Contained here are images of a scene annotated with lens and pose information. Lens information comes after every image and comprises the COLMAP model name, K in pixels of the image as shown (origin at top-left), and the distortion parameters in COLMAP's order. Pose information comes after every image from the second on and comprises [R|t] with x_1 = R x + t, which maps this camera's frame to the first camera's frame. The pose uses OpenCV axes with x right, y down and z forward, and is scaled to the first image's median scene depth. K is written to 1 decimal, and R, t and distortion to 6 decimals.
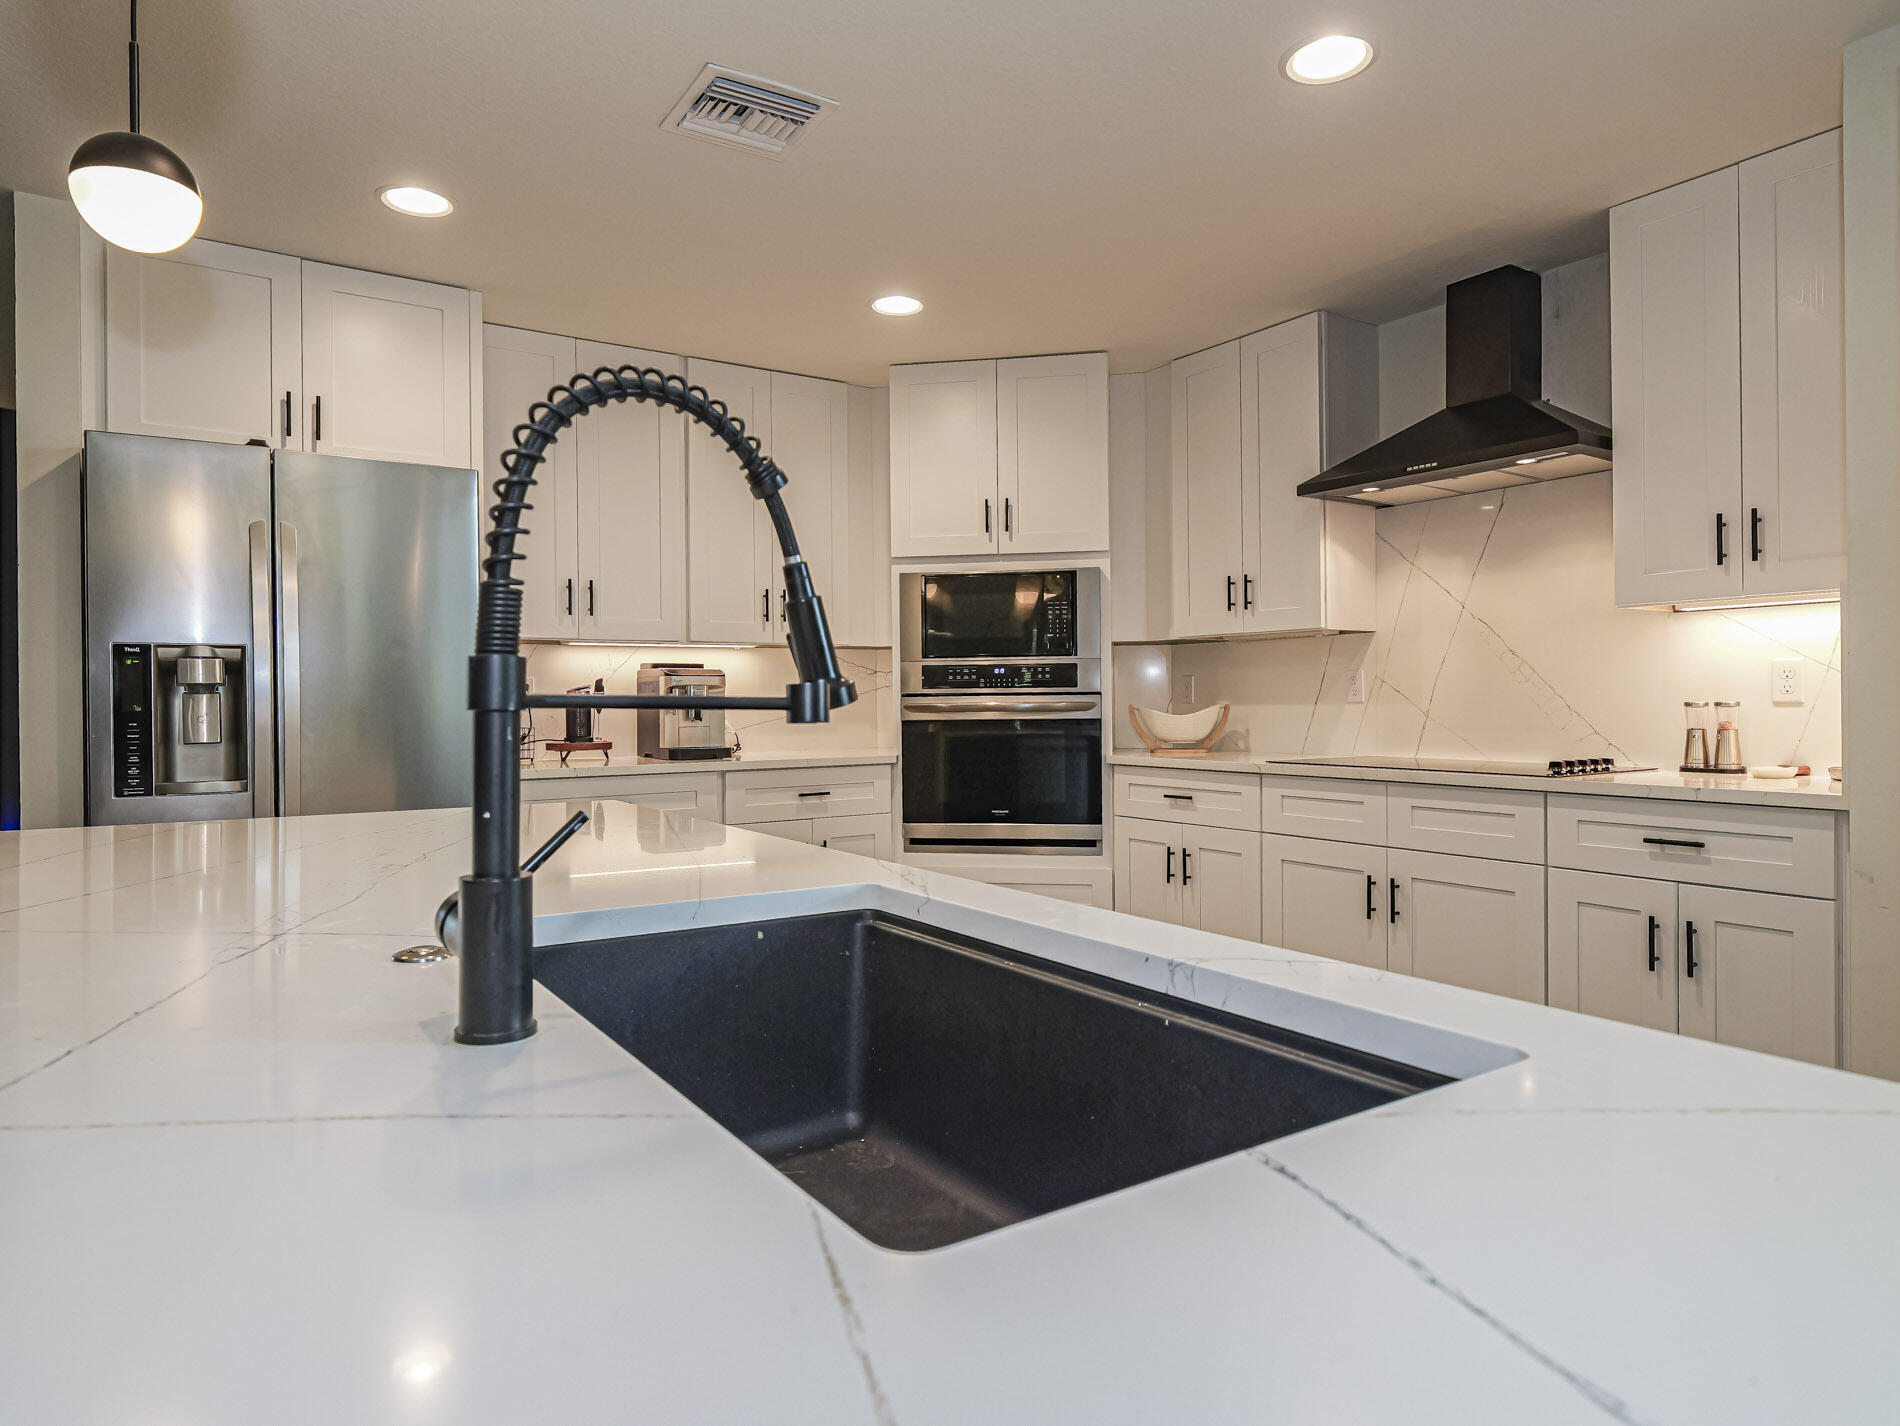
lens RADIAL K [[1127.7, 0, 948.9], [0, 1127.7, 706.5], [0, 0, 1]] dist [0.000249, 0.000091]
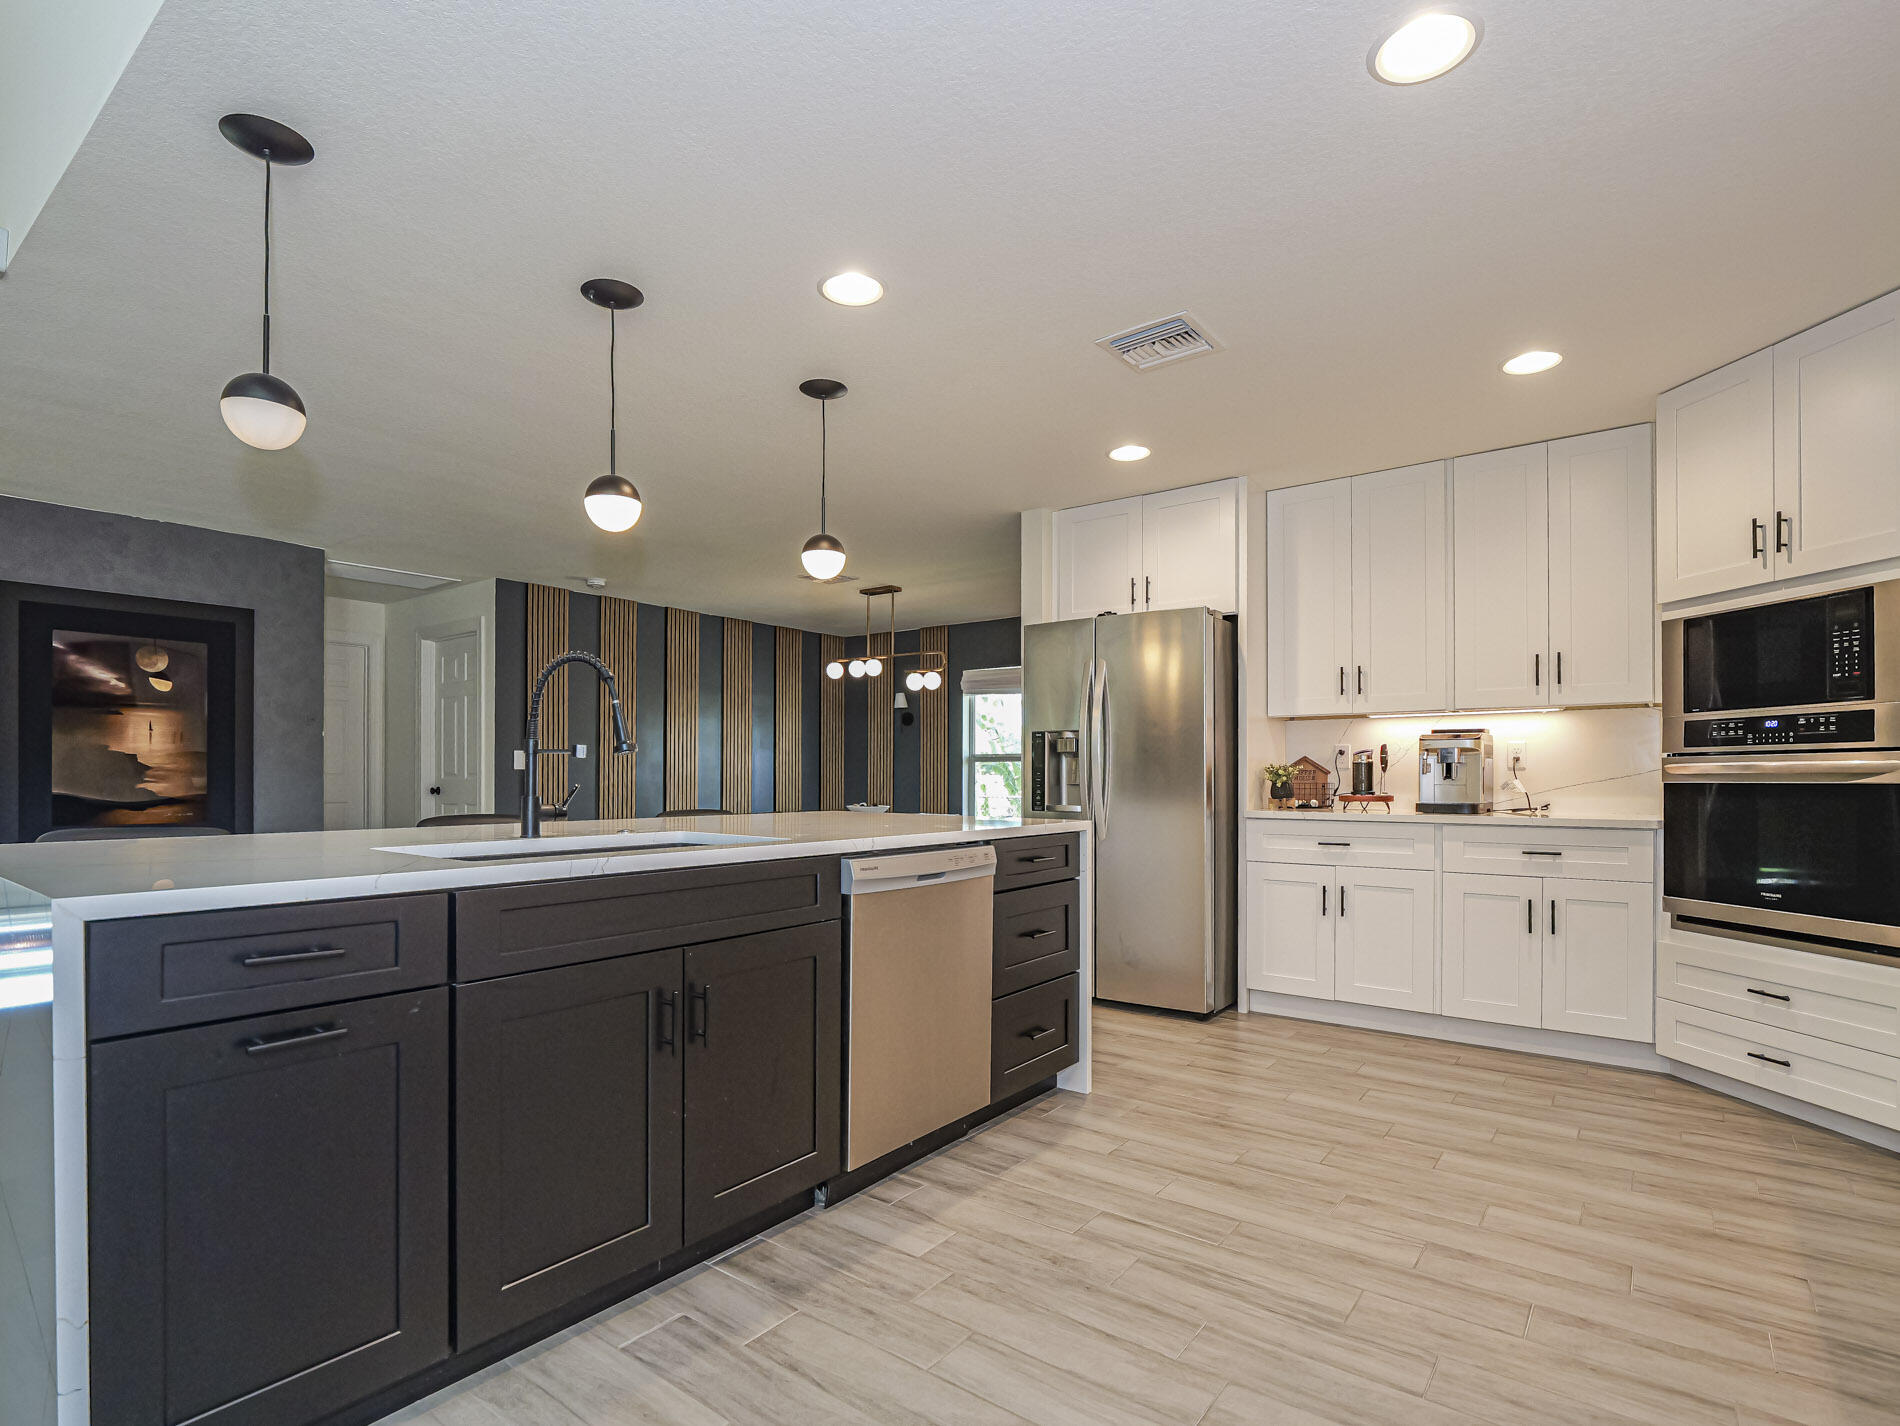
lens RADIAL K [[945.4, 0, 961.1], [0, 945.4, 767.7], [0, 0, 1]] dist [-0.000189, -0.000133]
pose [[0.335323, 0.001298, -0.942102, 0.492957], [-0.007398, 0.999972, -0.001256, 0.005524], [0.942074, 0.007390, 0.335323, 0.214340]]
